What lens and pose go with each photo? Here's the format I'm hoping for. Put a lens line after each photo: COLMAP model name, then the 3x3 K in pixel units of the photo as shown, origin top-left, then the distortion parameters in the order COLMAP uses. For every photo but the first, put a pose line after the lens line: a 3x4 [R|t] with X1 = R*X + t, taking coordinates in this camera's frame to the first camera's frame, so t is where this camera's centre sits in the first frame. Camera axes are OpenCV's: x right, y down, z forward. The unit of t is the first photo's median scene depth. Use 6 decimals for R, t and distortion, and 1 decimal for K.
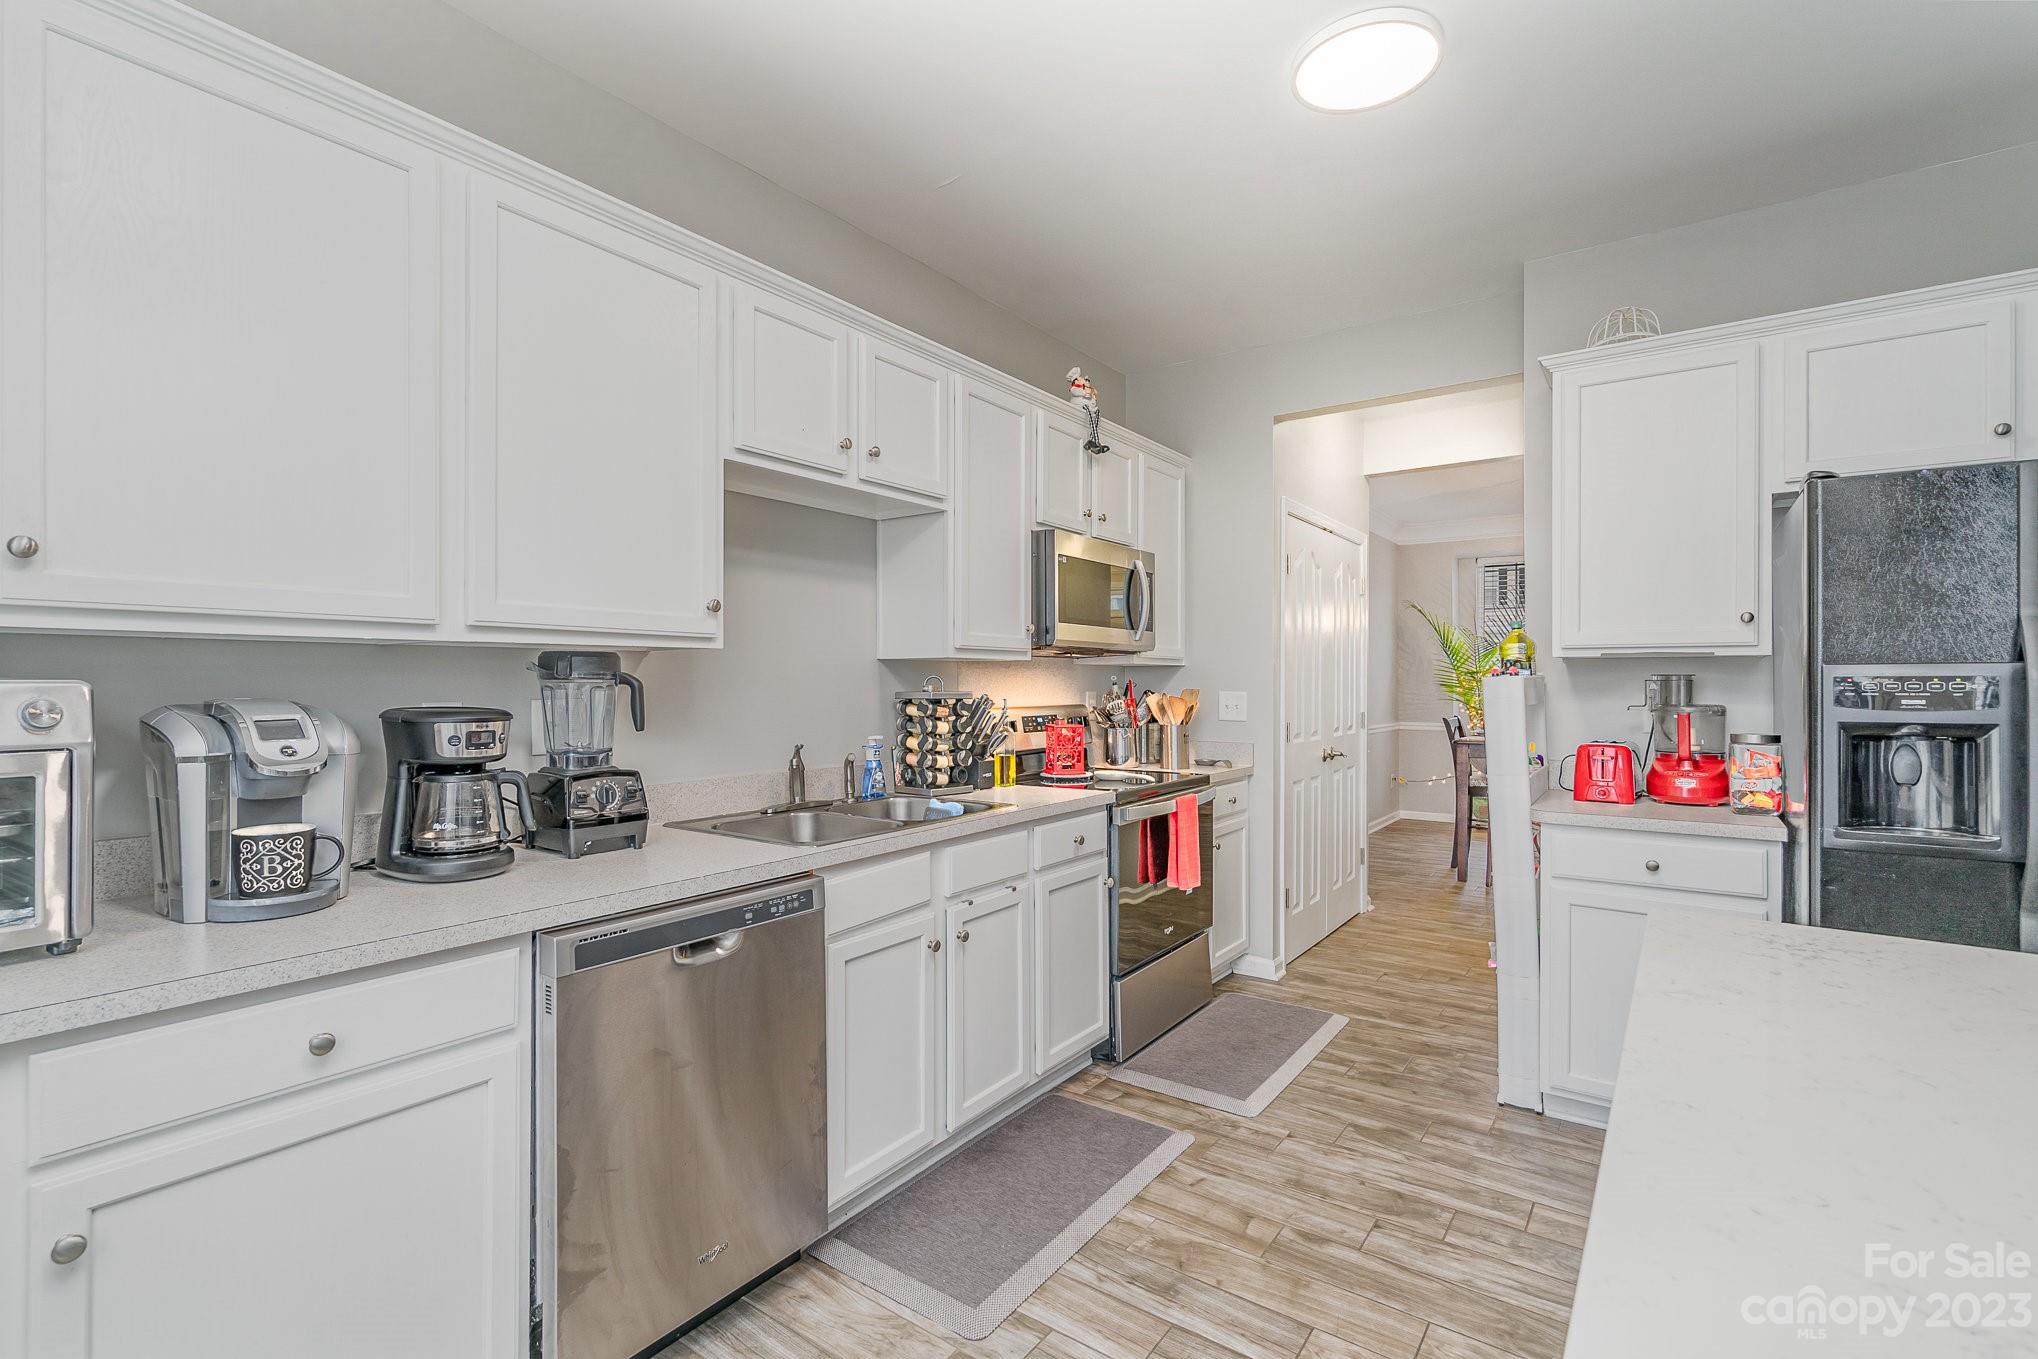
lens RADIAL K [[924.9, 0, 1019.0], [0, 924.9, 679.5], [0, 0, 1]] dist [-0.001278, 0.000482]
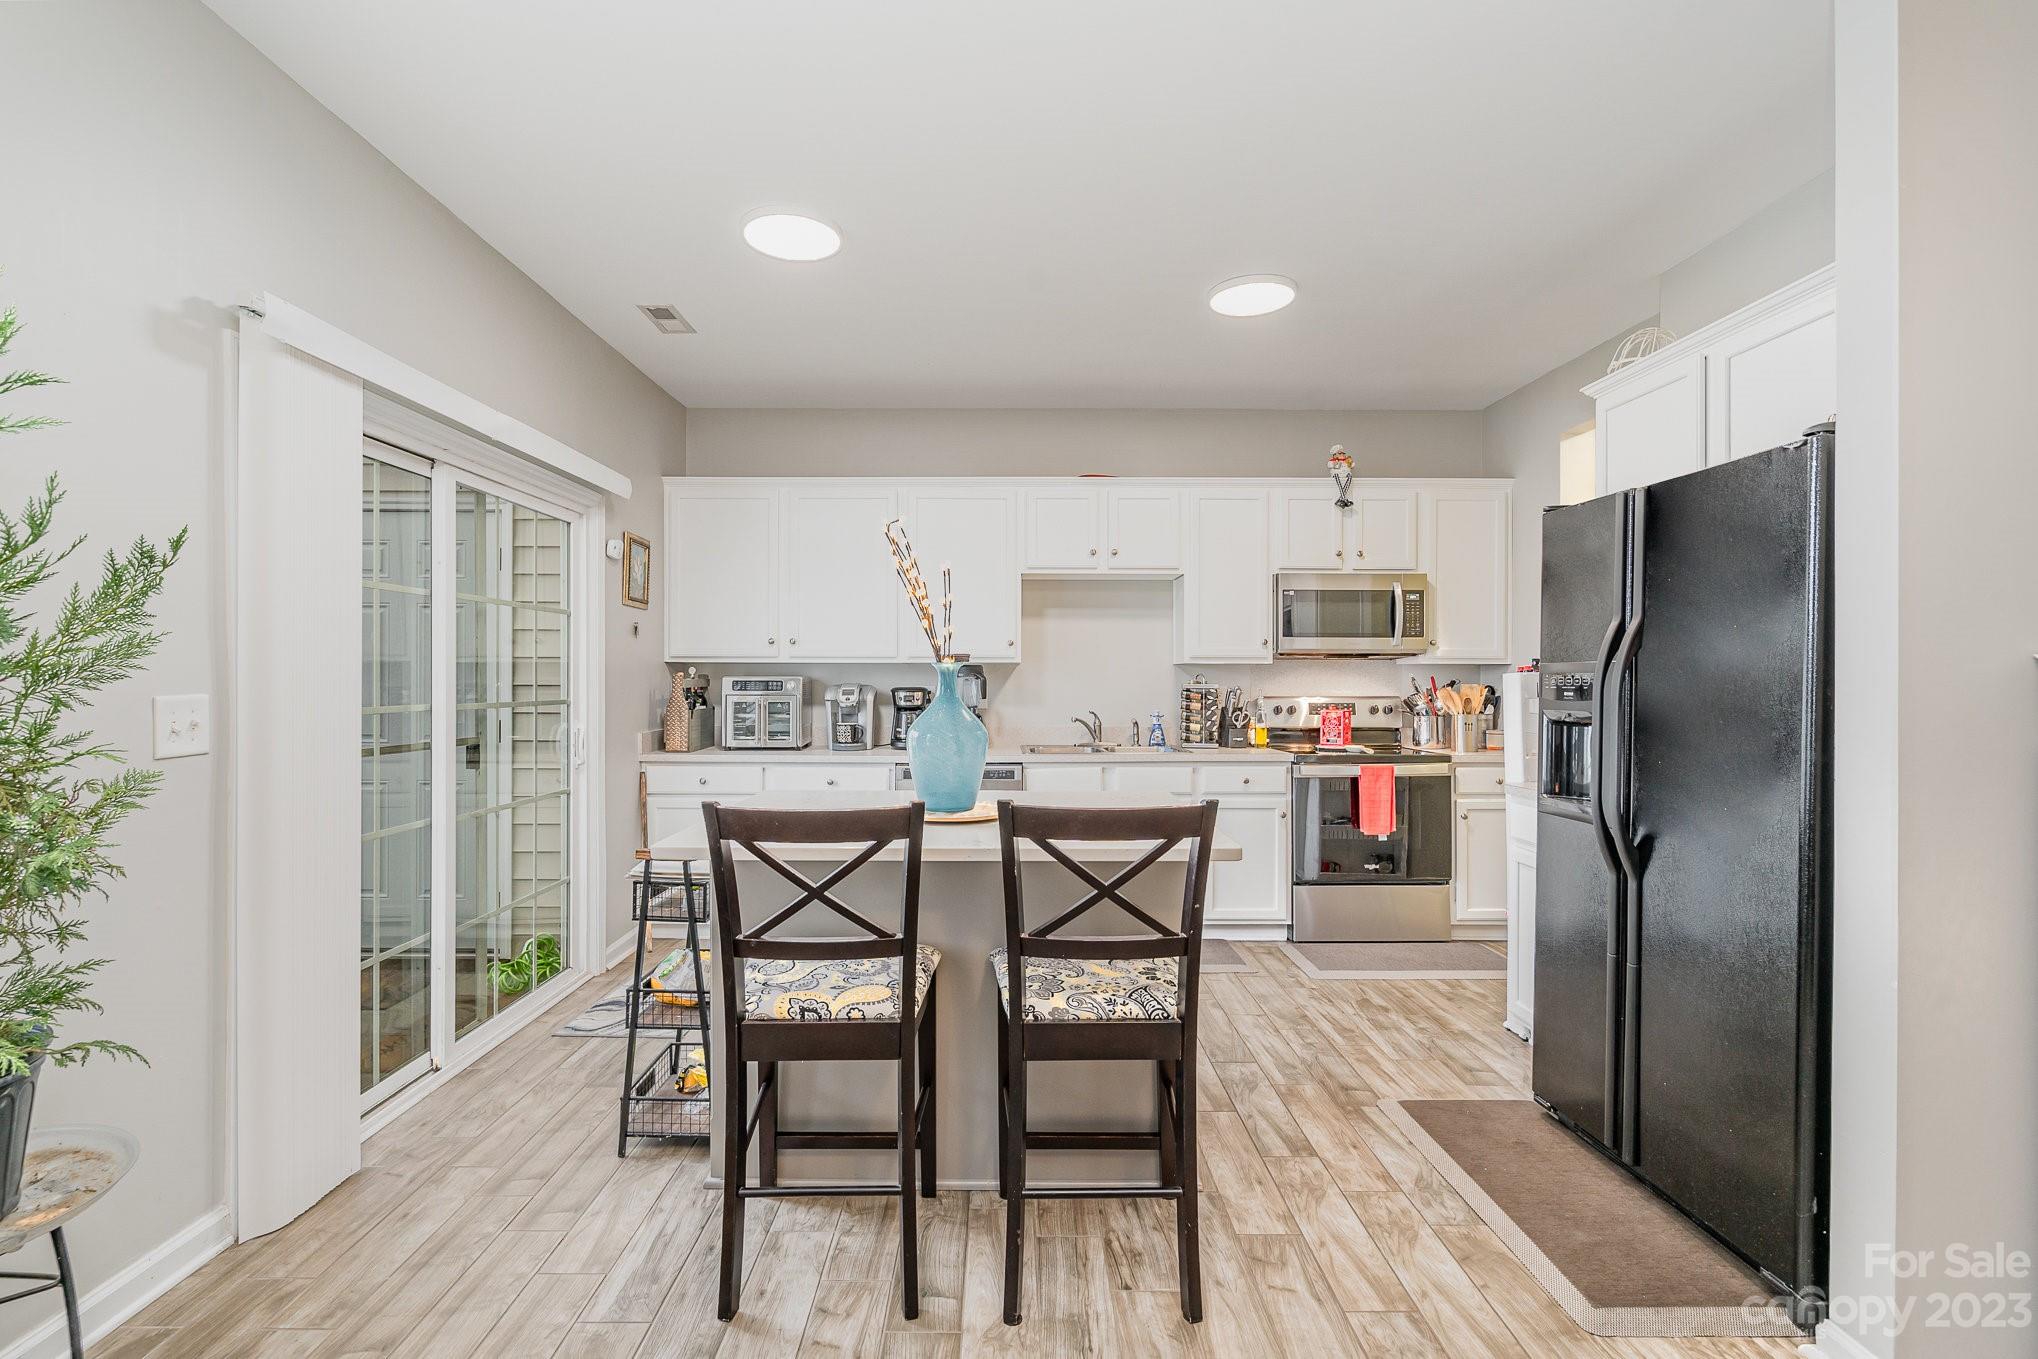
lens RADIAL K [[924.9, 0, 1019.0], [0, 924.9, 679.5], [0, 0, 1]] dist [-0.001278, 0.000482]
pose [[0.595610, 0.002542, -0.803270, 1.037314], [-0.000966, 0.999997, 0.002448, 0.001956], [0.803273, -0.000683, 0.595610, -0.212722]]
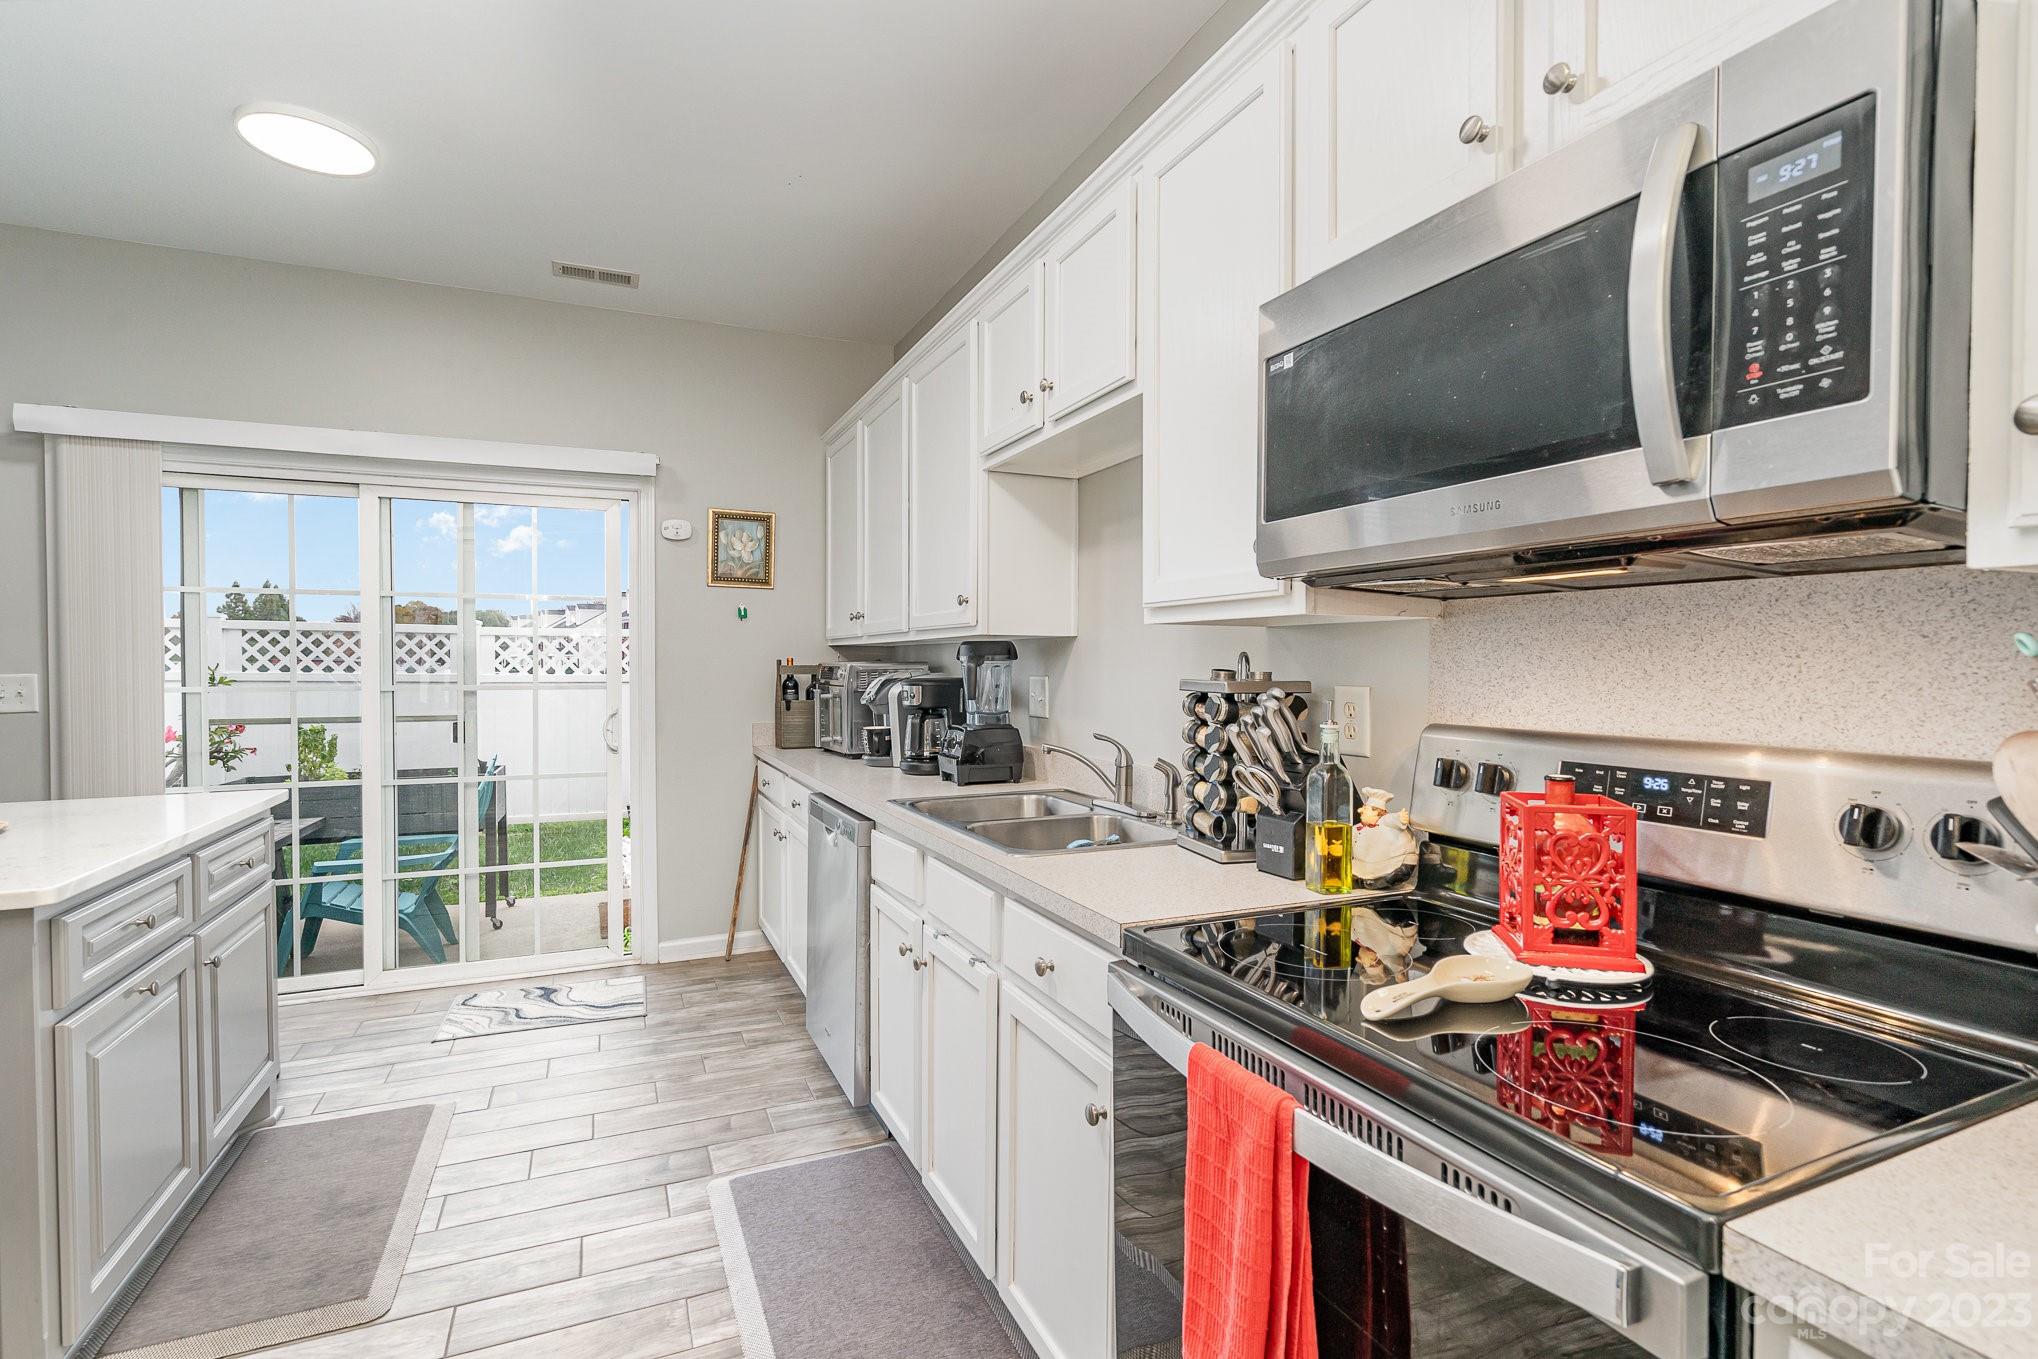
lens RADIAL K [[939.2, 0, 979.7], [0, 939.2, 681.3], [0, 0, 1]] dist [-0.001289, -0.000016]
pose [[-0.526000, 0.016269, -0.850329, 0.497702], [0.004177, 0.999854, 0.016547, 0.006989], [0.850474, 0.005152, -0.525992, 1.178852]]
